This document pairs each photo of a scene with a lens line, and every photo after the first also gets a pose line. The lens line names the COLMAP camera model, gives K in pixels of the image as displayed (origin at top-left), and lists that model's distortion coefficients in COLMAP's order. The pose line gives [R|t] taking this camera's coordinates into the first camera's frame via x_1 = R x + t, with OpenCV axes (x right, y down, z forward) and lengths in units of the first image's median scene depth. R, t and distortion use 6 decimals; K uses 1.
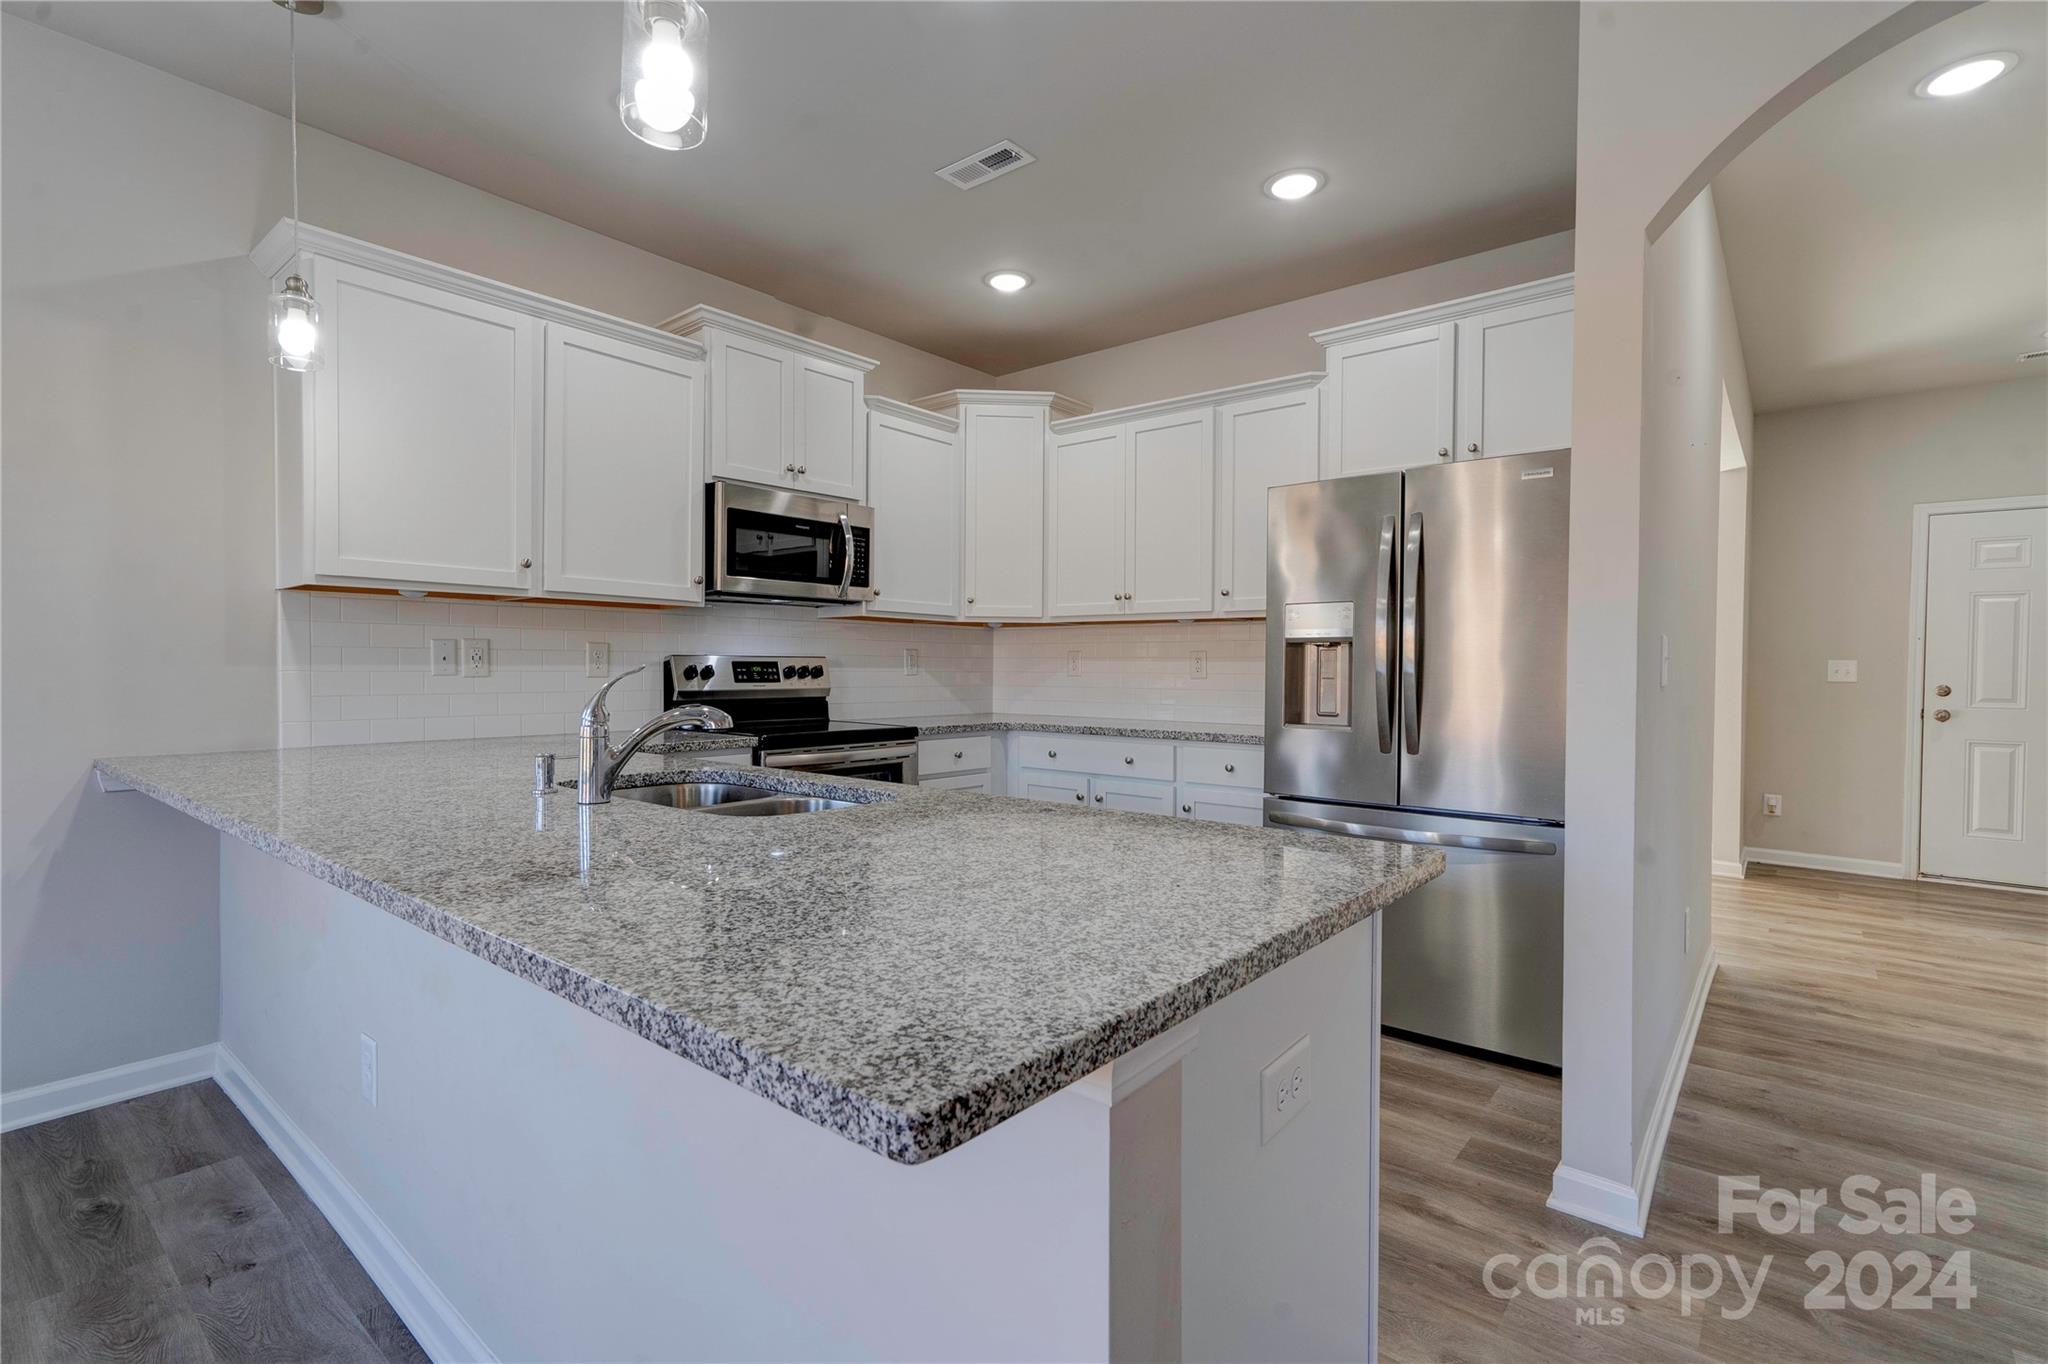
lens RADIAL K [[941.3, 0, 1002.4], [0, 941.3, 679.2], [0, 0, 1]] dist [-0.003315, 0.007257]
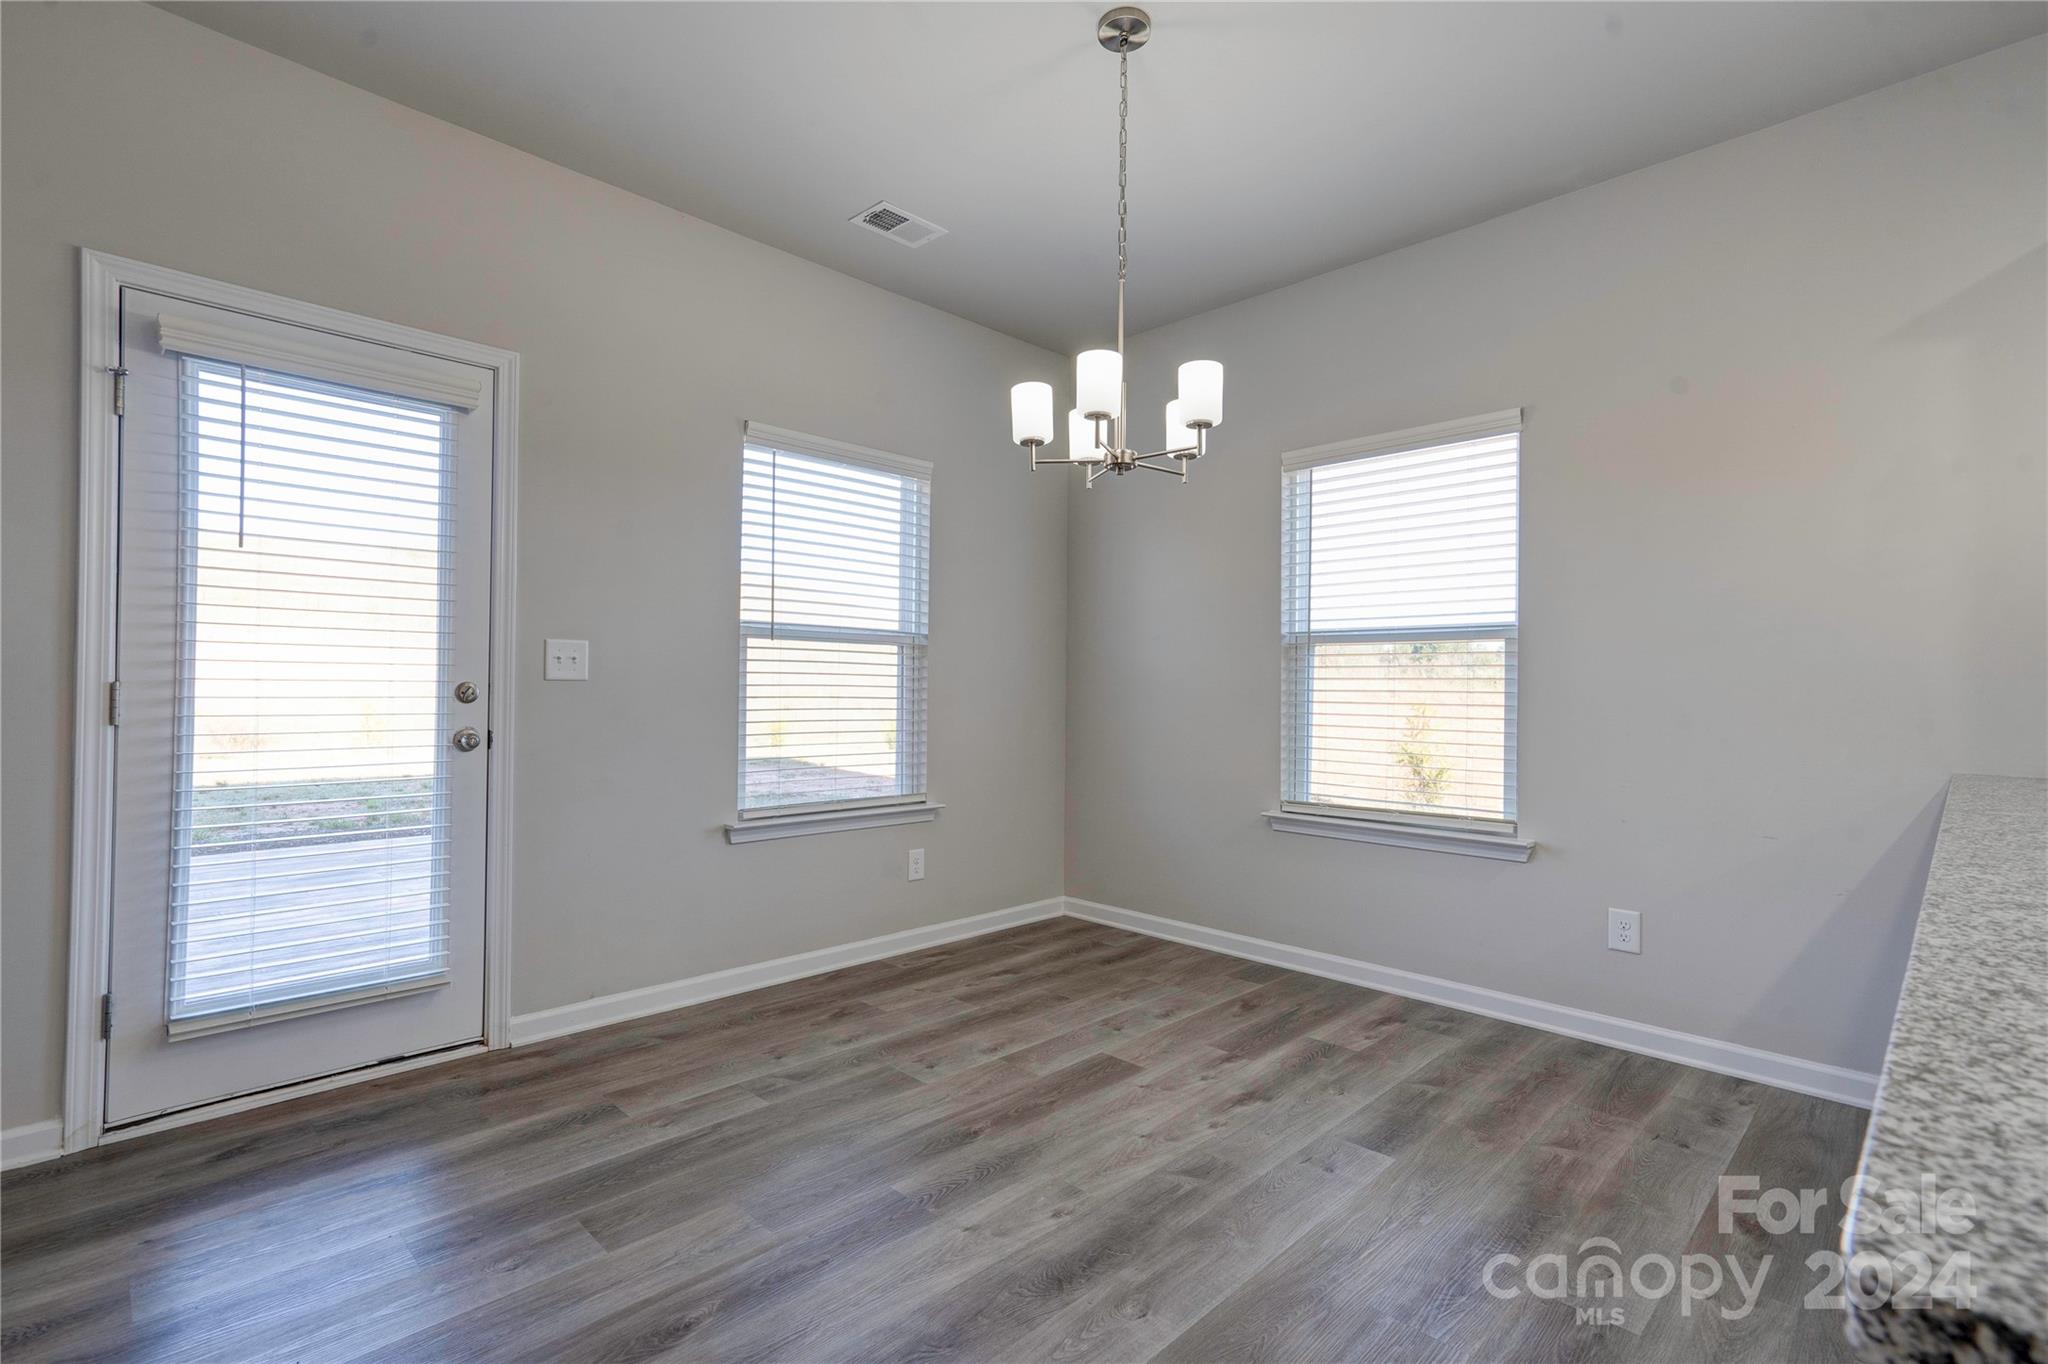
lens RADIAL K [[941.3, 0, 1003.8], [0, 941.3, 672.8], [0, 0, 1]] dist [-0.003315, 0.007257]
pose [[-0.104444, -0.024576, -0.994227, 0.095303], [-0.025834, 0.999424, -0.021991, 0.019225], [0.994195, 0.023388, -0.105019, 0.086925]]
